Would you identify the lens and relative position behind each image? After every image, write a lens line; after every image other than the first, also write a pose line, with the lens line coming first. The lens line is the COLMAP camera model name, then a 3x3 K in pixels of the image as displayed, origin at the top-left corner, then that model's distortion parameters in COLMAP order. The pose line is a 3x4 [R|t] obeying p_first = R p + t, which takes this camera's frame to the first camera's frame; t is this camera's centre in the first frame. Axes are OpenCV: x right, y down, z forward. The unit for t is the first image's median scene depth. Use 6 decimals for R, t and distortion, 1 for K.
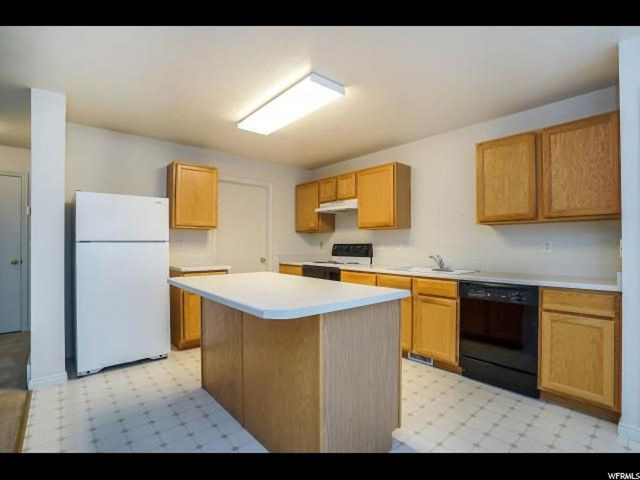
lens RADIAL K [[313.5, 0, 329.8], [0, 313.5, 242.4], [0, 0, 1]] dist [-0.013381, 0.003629]
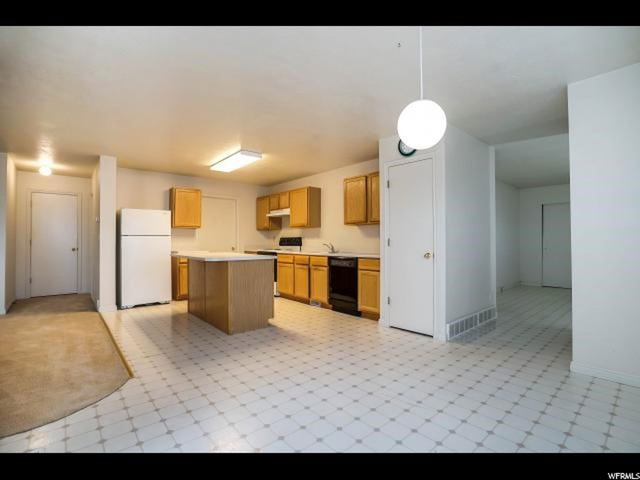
lens RADIAL K [[313.5, 0, 323.9], [0, 313.5, 237.7], [0, 0, 1]] dist [-0.013381, 0.003629]
pose [[0.999748, -0.002931, -0.022264, 0.368543], [0.002820, 0.999983, -0.005008, 0.019097], [0.022278, 0.004944, 0.999740, -0.705450]]
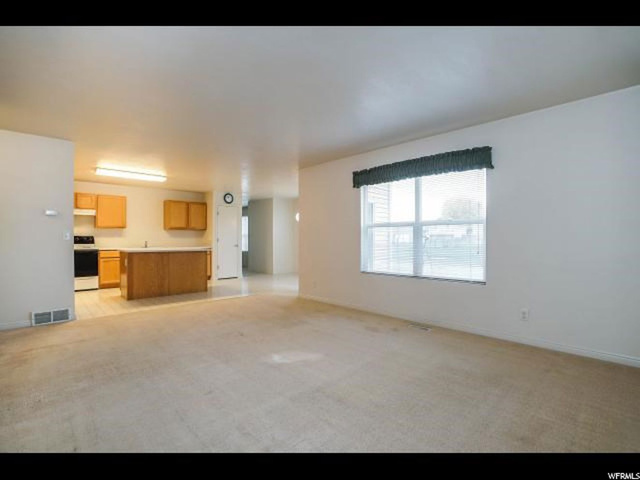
lens RADIAL K [[313.5, 0, 322.0], [0, 313.5, 240.3], [0, 0, 1]] dist [-0.013381, 0.003629]
pose [[-0.025613, -0.006786, 0.999649, -2.119138], [-0.006925, 0.999954, 0.006610, 0.010348], [-0.999648, -0.006753, -0.025659, -0.263576]]
